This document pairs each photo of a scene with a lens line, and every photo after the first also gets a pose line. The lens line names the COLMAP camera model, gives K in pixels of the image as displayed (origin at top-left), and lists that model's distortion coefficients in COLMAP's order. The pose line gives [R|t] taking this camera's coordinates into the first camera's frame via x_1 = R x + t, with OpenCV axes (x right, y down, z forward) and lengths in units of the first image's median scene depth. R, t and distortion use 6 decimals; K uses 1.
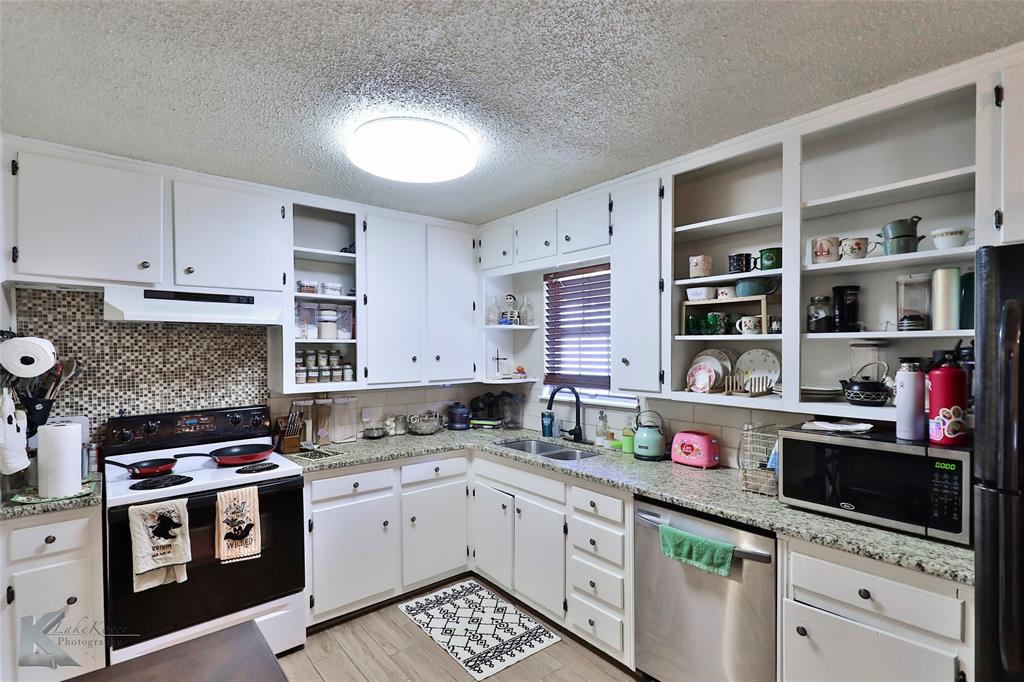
lens RADIAL K [[489.7, 0, 512.6], [0, 489.7, 353.0], [0, 0, 1]] dist [0.022586, -0.010009]
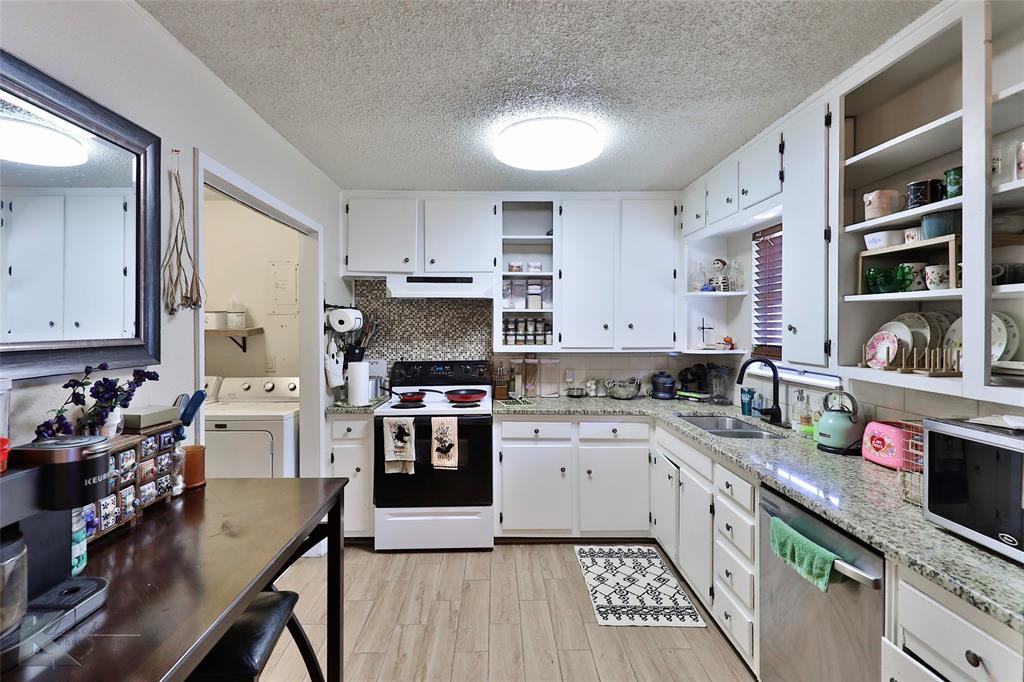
lens RADIAL K [[487.1, 0, 501.3], [0, 487.1, 326.2], [0, 0, 1]] dist [0.023096, -0.010255]
pose [[0.778578, 0.007312, -0.627505, 0.359861], [-0.010610, 0.999943, -0.001512, 0.018660], [0.627458, 0.007835, 0.778611, 0.029139]]
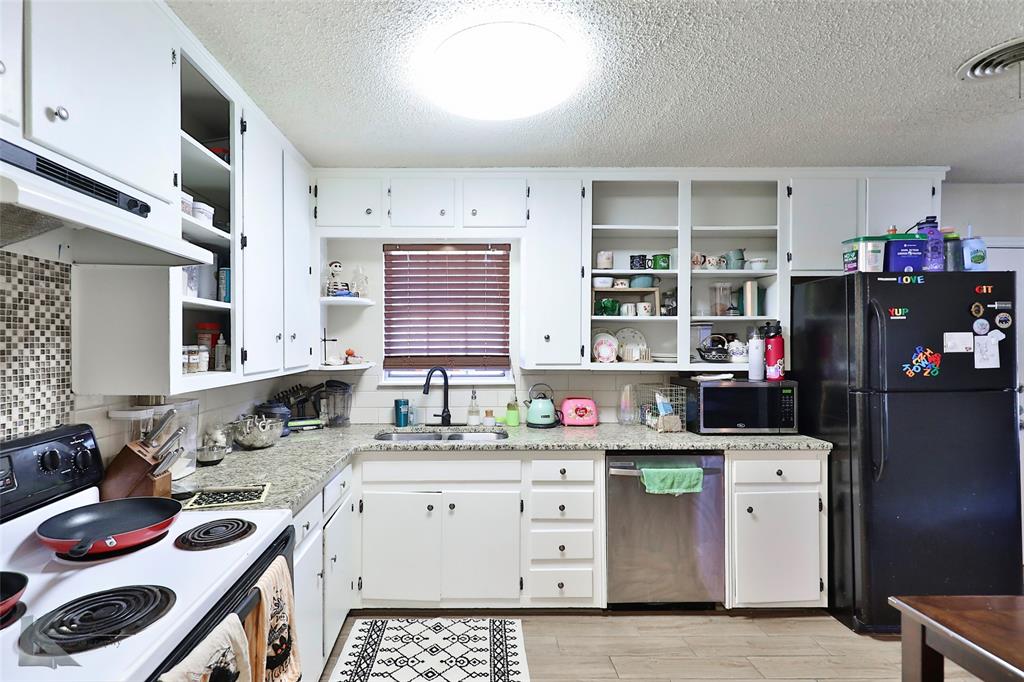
lens RADIAL K [[505.5, 0, 464.8], [0, 505.5, 341.7], [0, 0, 1]] dist [0.021844, -0.000151]
pose [[0.631851, 0.004526, 0.775077, -0.728125], [0.007870, 0.999894, -0.012254, 0.035920], [-0.775050, 0.013843, 0.631748, 0.419982]]
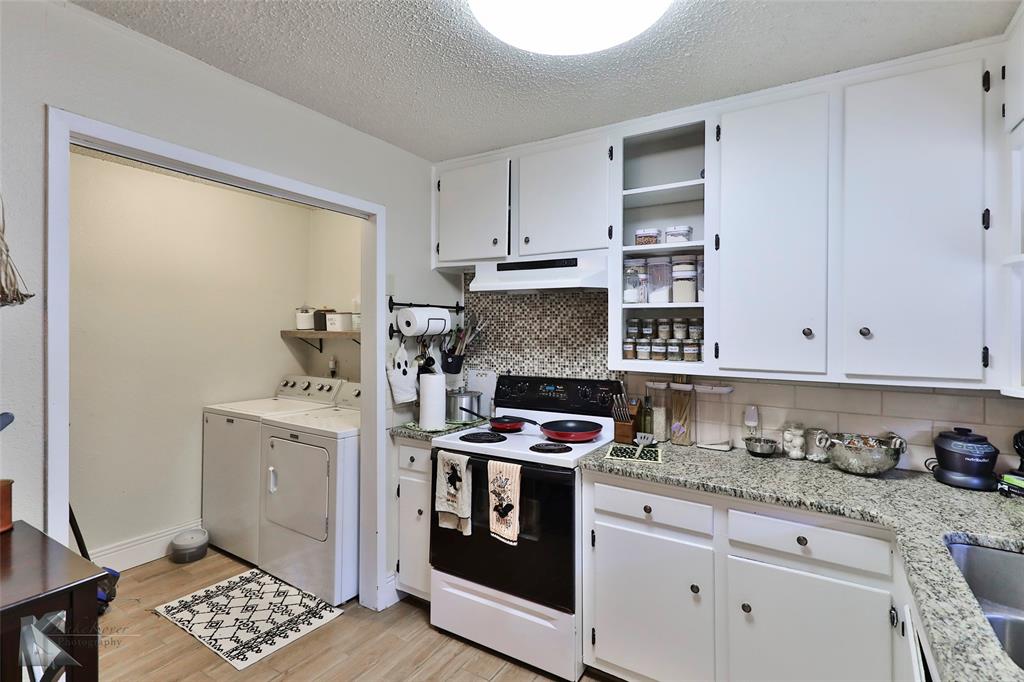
lens RADIAL K [[490.4, 0, 511.5], [0, 490.4, 323.2], [0, 0, 1]] dist [0.021203, -0.010941]
pose [[0.318335, -0.001005, -0.947978, 0.288904], [-0.016709, 0.999838, -0.006671, 0.013036], [0.947831, 0.017963, 0.318266, 0.604585]]
